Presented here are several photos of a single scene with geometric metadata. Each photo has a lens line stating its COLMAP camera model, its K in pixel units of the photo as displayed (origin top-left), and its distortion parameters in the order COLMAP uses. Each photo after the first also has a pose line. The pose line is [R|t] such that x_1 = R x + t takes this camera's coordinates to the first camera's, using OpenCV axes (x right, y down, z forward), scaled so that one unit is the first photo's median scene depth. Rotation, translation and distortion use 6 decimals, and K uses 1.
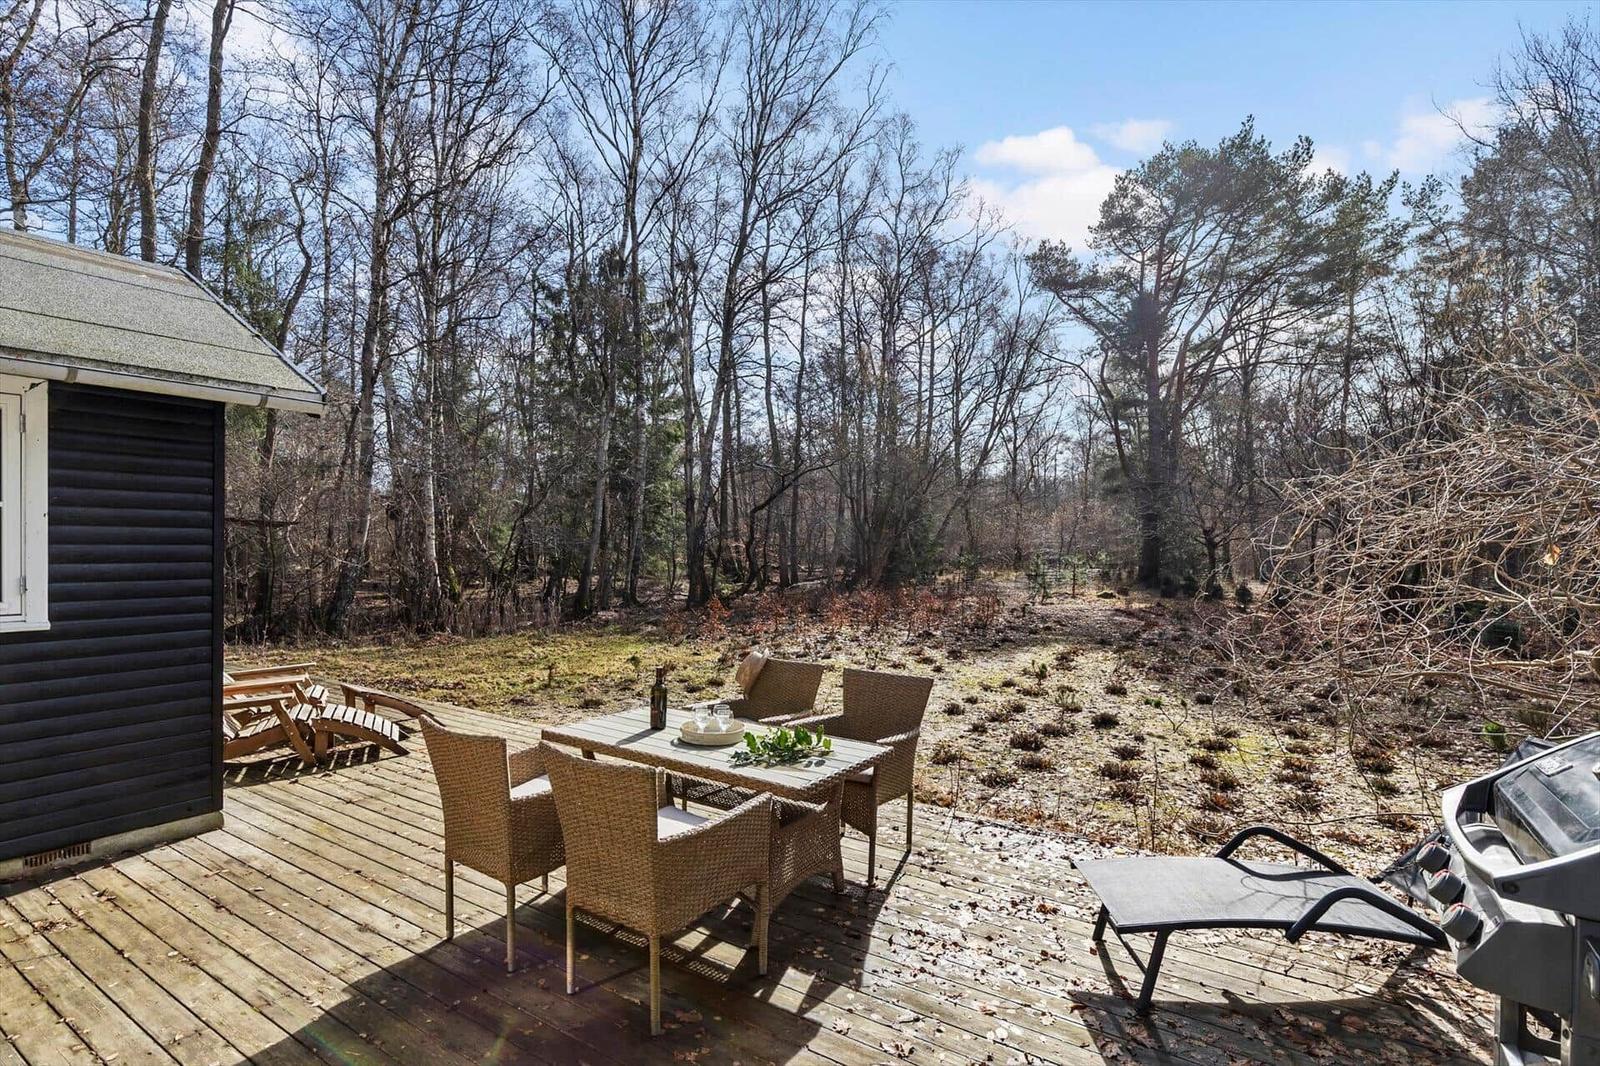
lens RADIAL K [[756.5, 0, 751.9], [0, 756.5, 548.3], [0, 0, 1]] dist [0.012640, -0.000317]
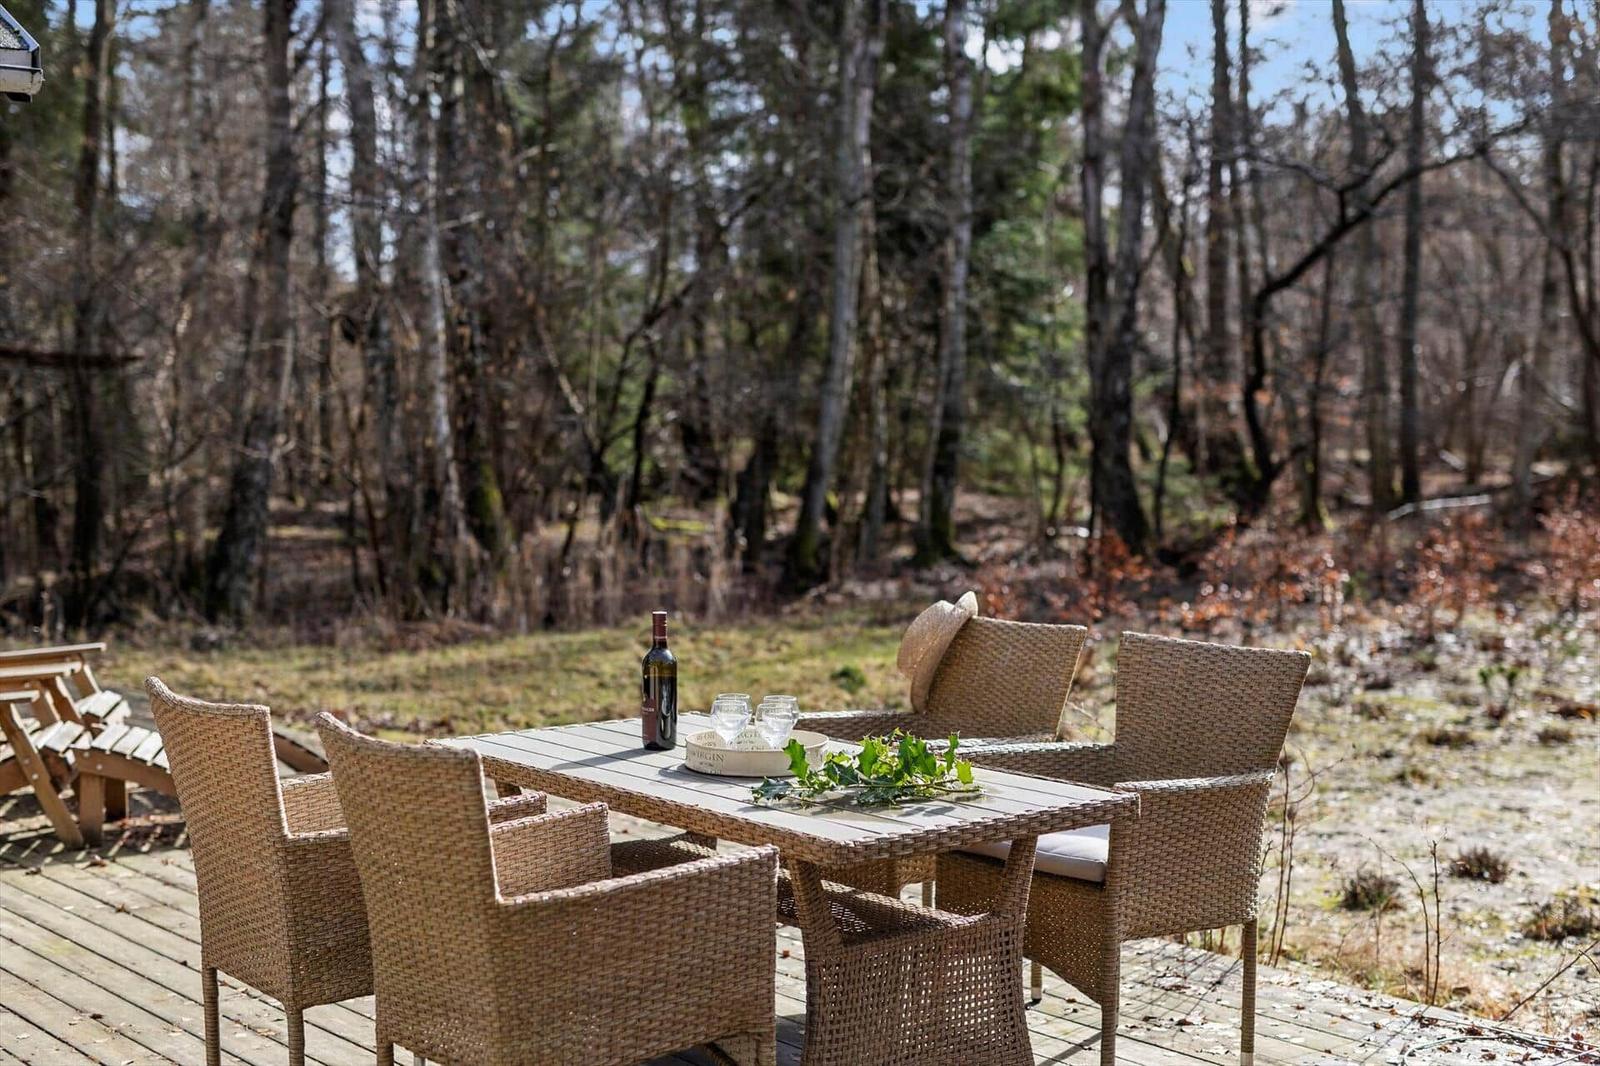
lens RADIAL K [[2326.1, 0, 799.7], [0, 2326.1, 531.8], [0, 0, 1]] dist [0.035844, 0.000000]
pose [[0.947917, -0.000938, -0.318515, 0.340168], [0.011643, 0.999429, 0.031705, 0.056609], [0.318303, -0.033762, 0.947388, -0.242328]]
